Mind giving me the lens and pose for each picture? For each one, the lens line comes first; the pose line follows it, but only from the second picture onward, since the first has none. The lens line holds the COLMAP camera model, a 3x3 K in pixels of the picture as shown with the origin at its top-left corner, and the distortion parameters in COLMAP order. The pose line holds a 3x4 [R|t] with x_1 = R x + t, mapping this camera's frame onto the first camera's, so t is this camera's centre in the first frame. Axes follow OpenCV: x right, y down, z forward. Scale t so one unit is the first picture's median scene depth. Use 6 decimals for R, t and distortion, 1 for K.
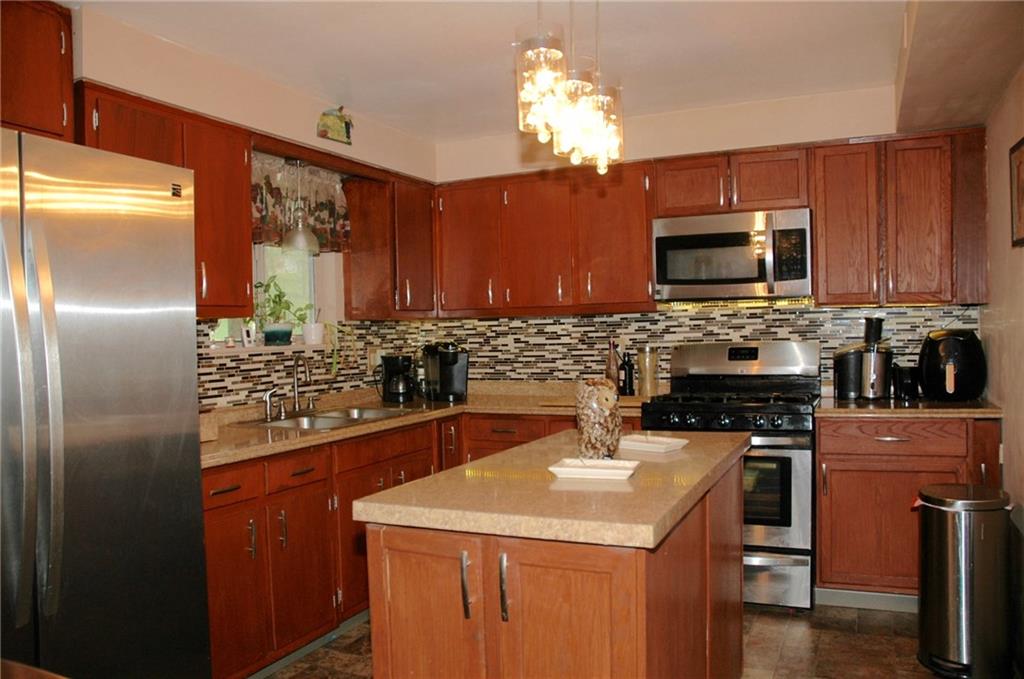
lens RADIAL K [[838.6, 0, 512.2], [0, 838.6, 311.7], [0, 0, 1]] dist [0.008590, 0.002436]
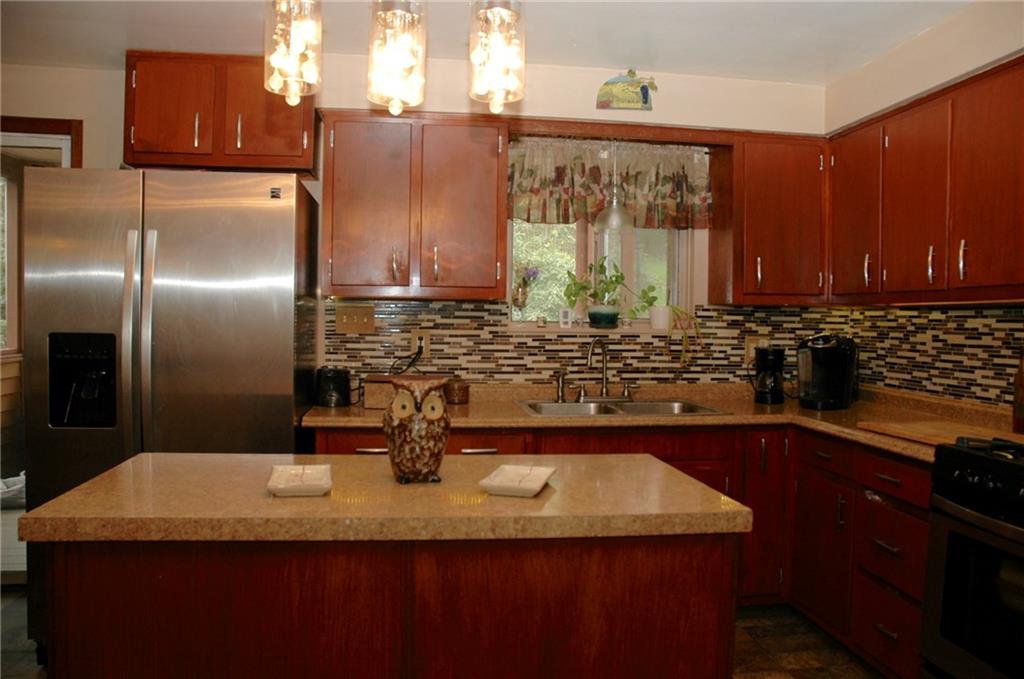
lens RADIAL K [[838.6, 0, 512.2], [0, 838.6, 311.7], [0, 0, 1]] dist [0.008590, 0.002436]
pose [[0.602478, 0.029548, -0.797588, 0.385629], [-0.012879, 0.999544, 0.027302, -0.003767], [0.798031, -0.006176, 0.602584, 0.289543]]
